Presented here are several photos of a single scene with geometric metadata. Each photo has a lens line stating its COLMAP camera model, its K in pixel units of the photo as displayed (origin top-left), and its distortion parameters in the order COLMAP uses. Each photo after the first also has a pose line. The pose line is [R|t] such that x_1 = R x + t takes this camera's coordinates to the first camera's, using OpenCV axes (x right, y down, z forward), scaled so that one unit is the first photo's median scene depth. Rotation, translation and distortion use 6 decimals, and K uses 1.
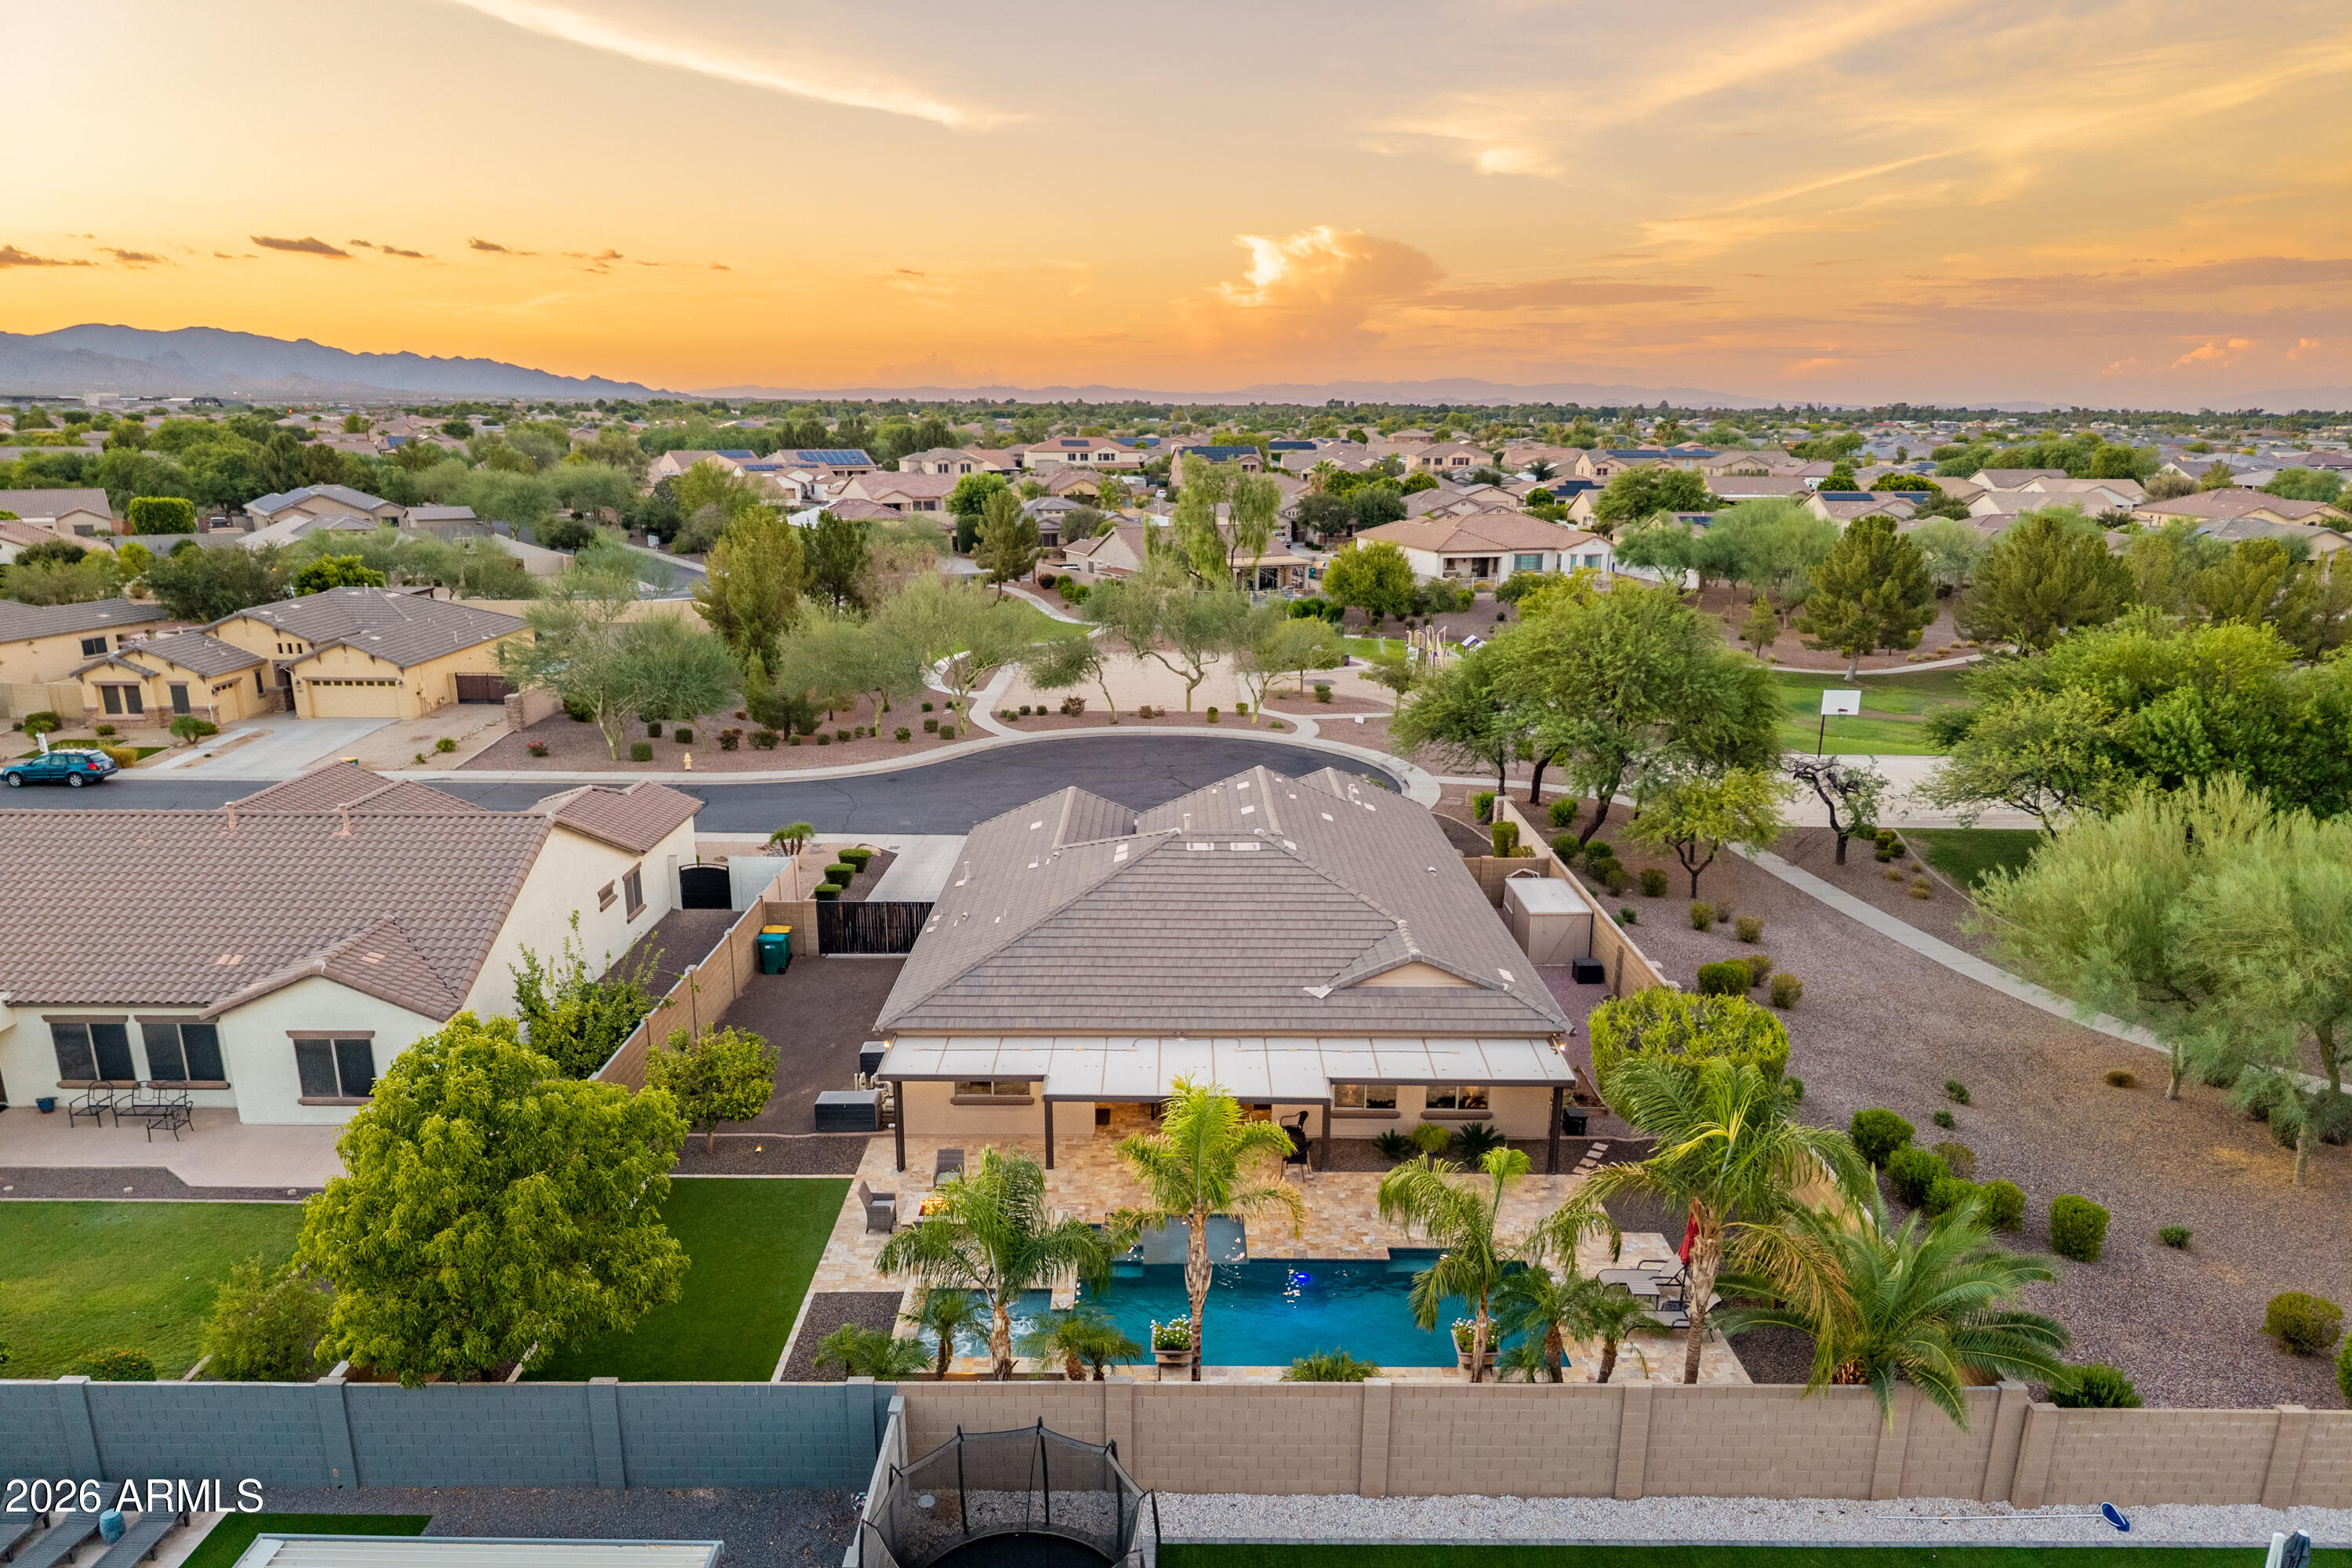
lens RADIAL K [[1562.8, 0, 1173.2], [0, 1562.8, 892.1], [0, 0, 1]] dist [0.042259, -0.069120]
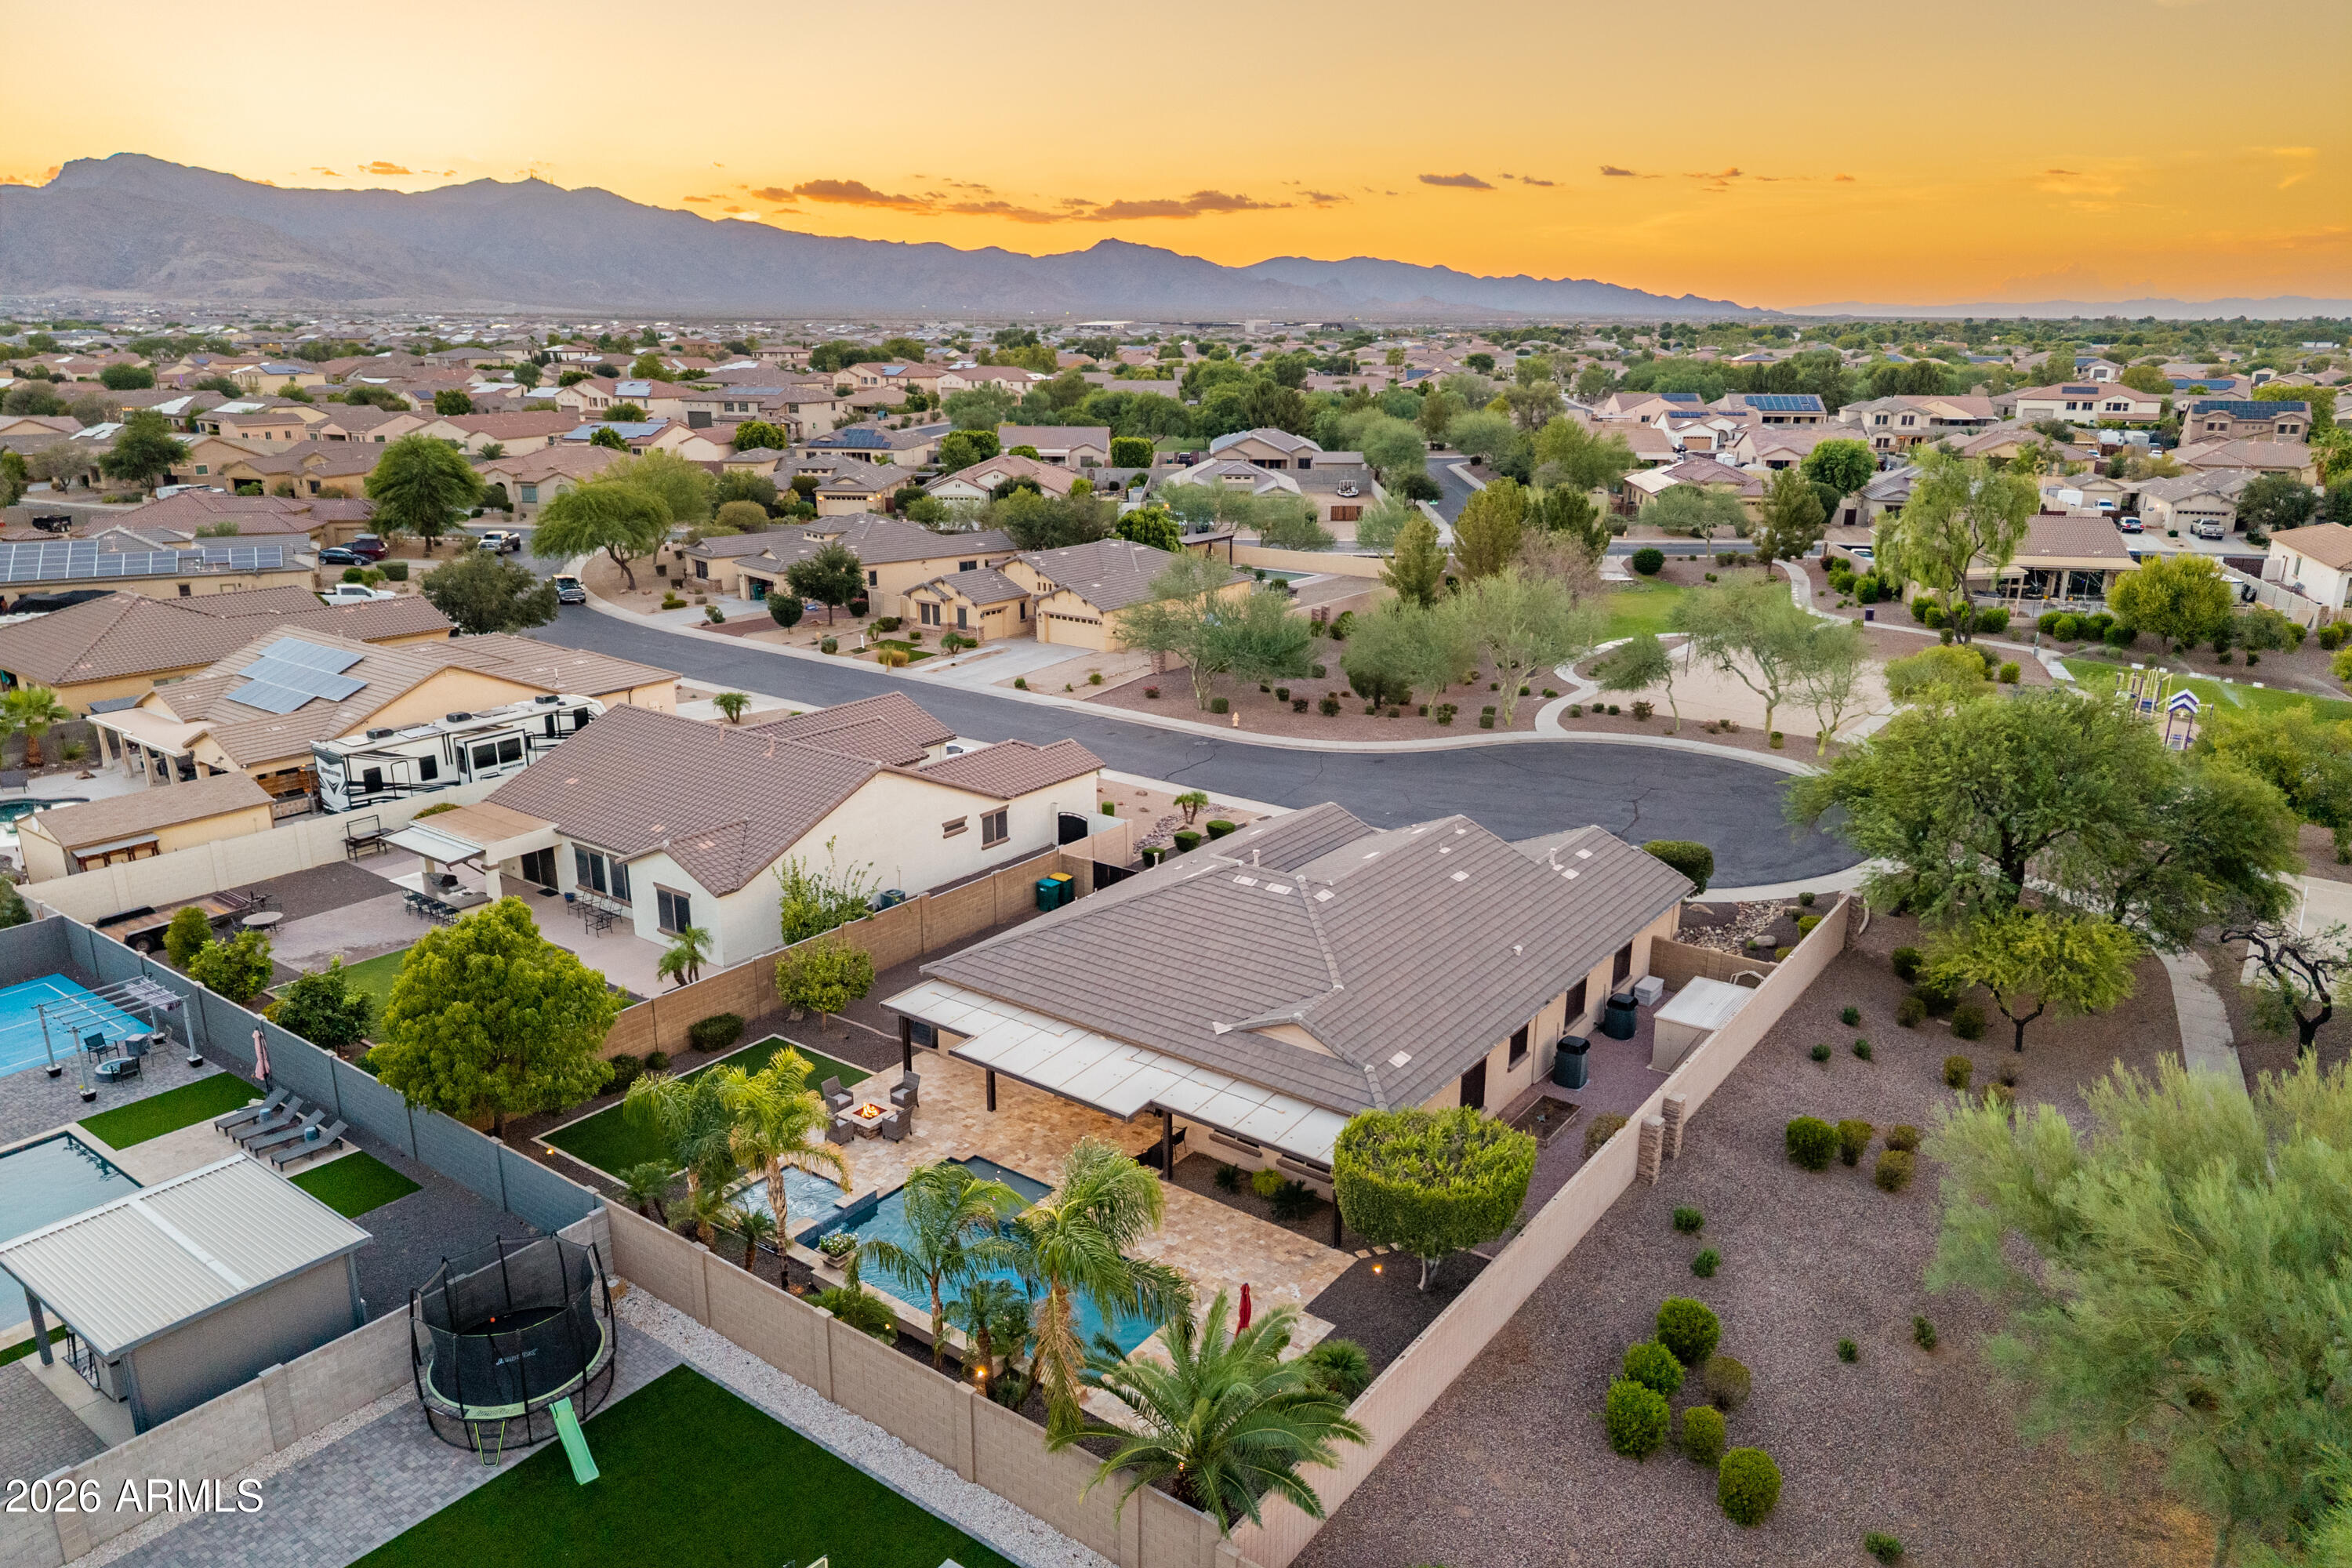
lens RADIAL K [[1567.1, 0, 1182.7], [0, 1567.1, 815.1], [0, 0, 1]] dist [0.012259, 0.000709]
pose [[0.802819, 0.174857, -0.570006, 0.314258], [-0.173112, 0.983205, 0.057794, -0.067840], [0.570539, 0.052276, 0.819605, 0.017411]]
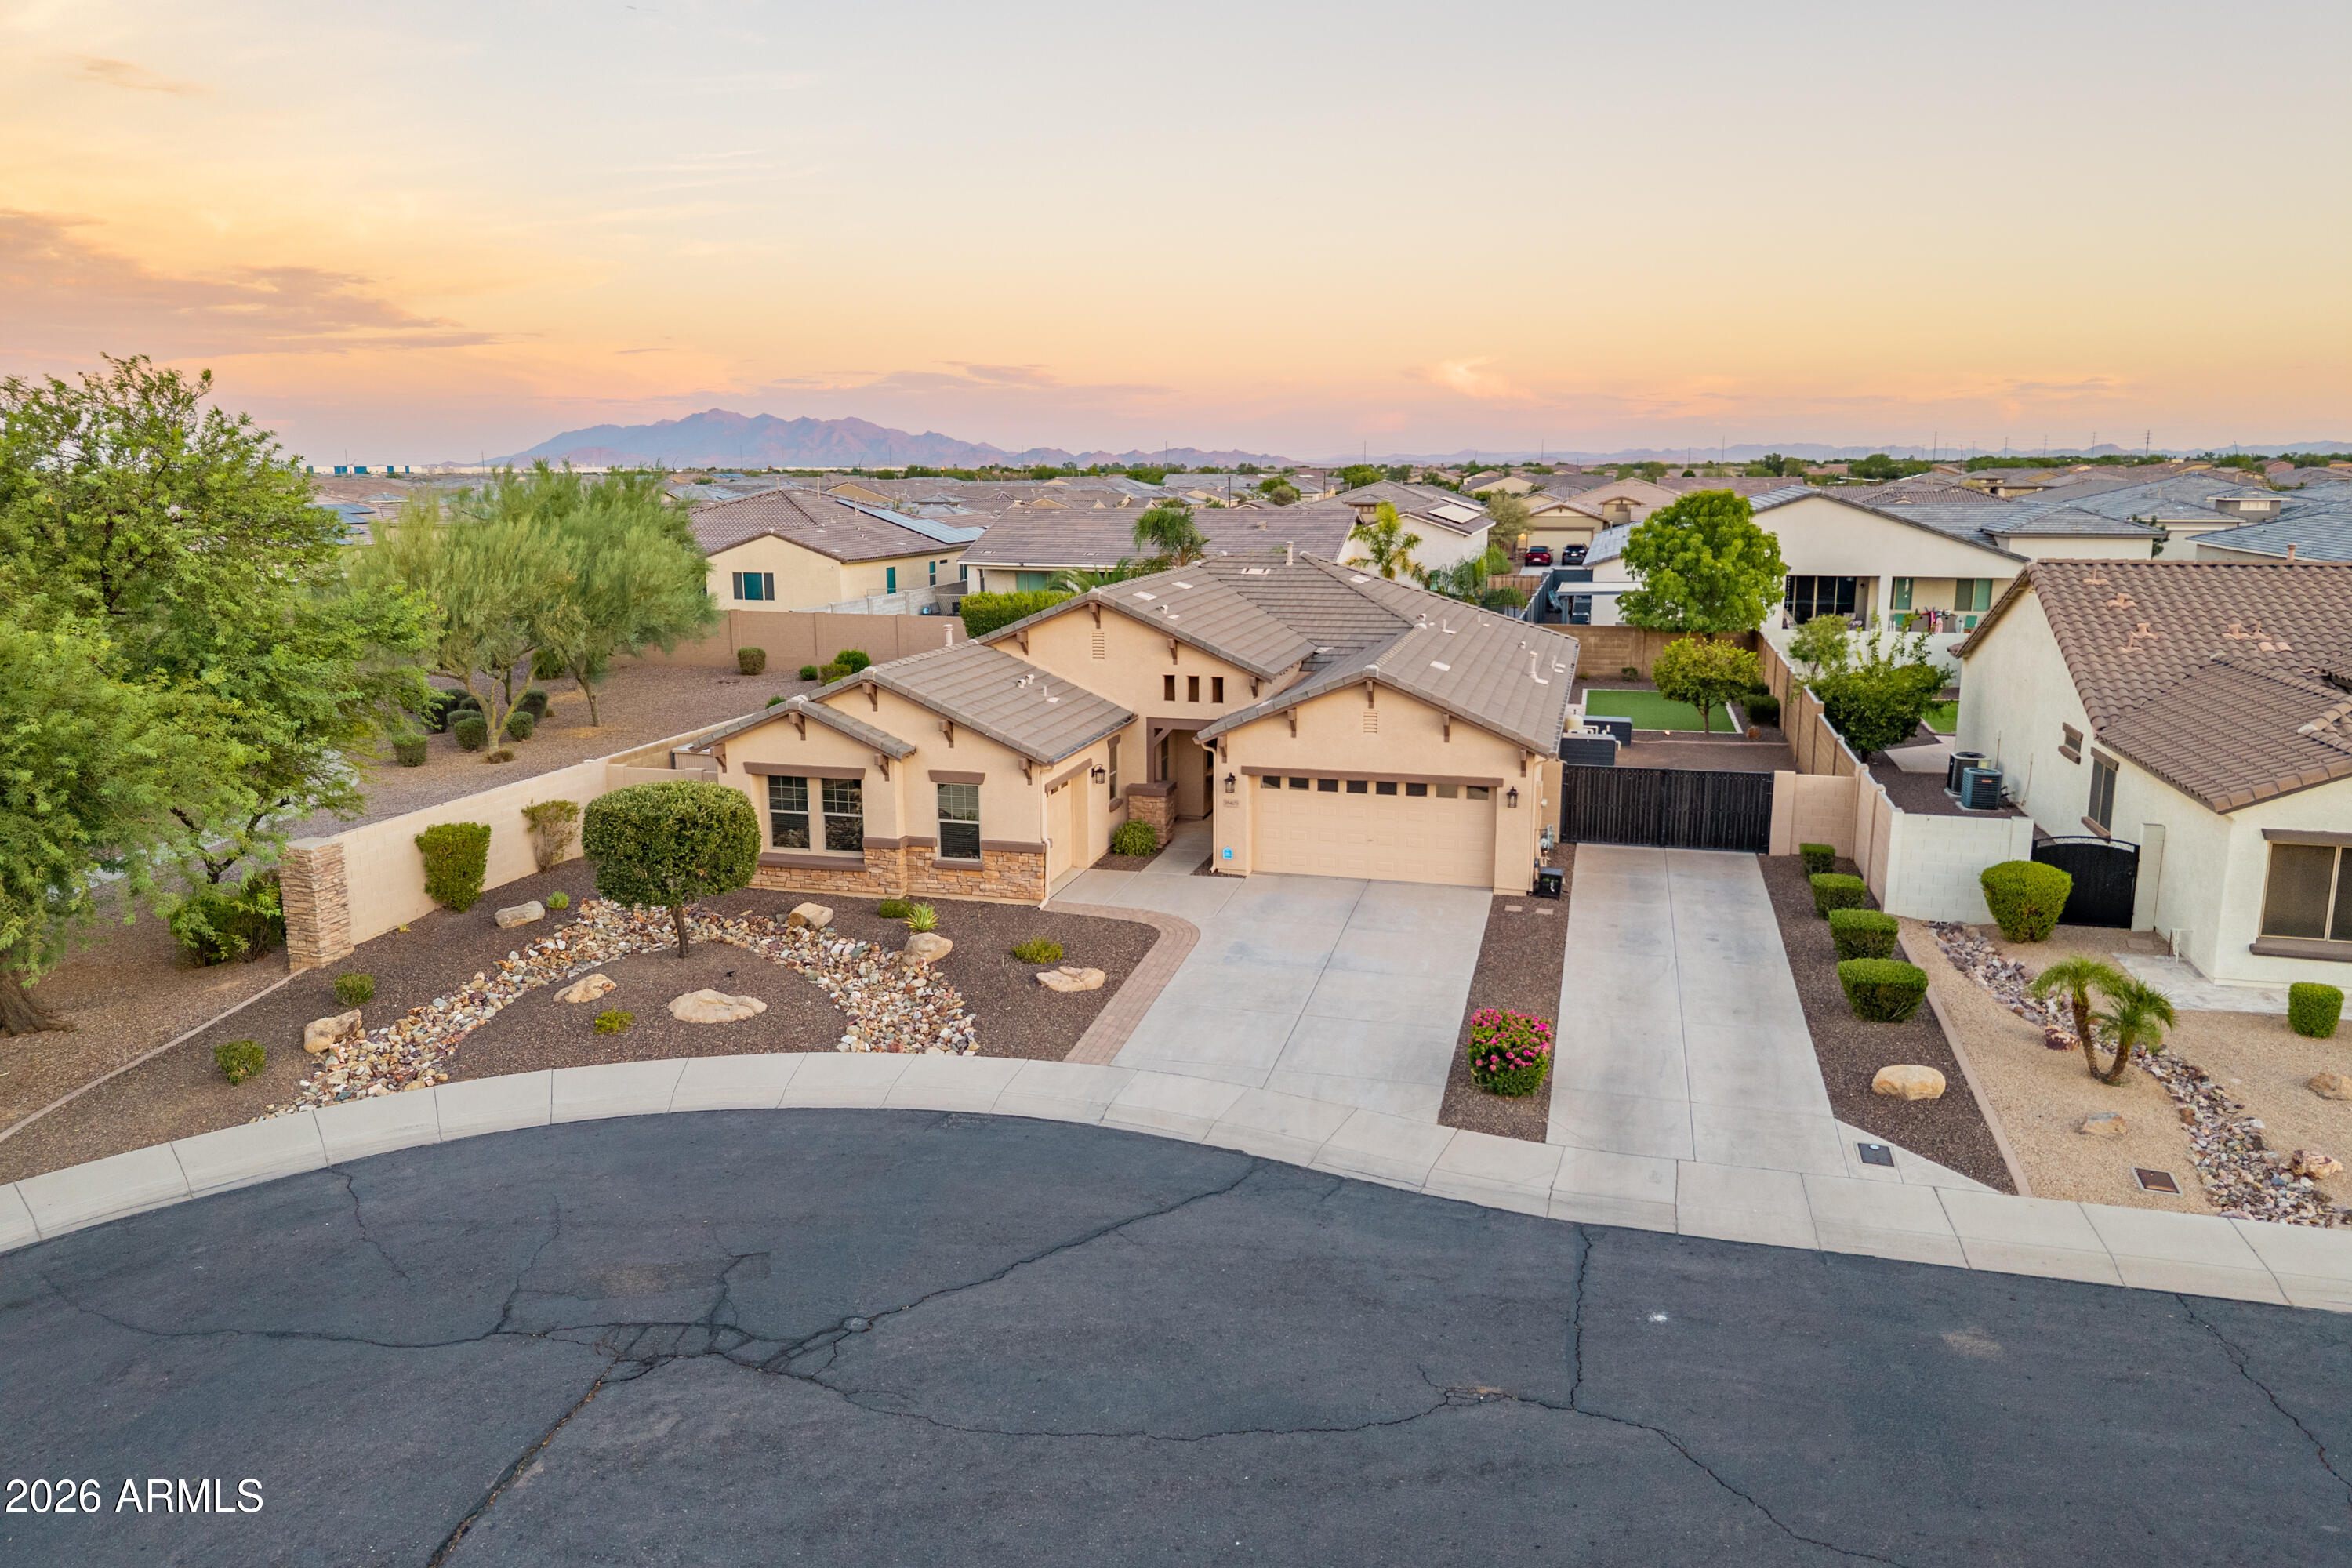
lens RADIAL K [[1568.9, 0, 1176.0], [0, 1568.9, 784.0], [0, 0, 1]] dist [0.053104, -0.064449]
pose [[0.962329, 0.039565, -0.268994, -0.483970], [-0.063649, 0.994647, -0.081404, -0.104353], [0.264333, 0.095459, 0.959695, 0.658046]]
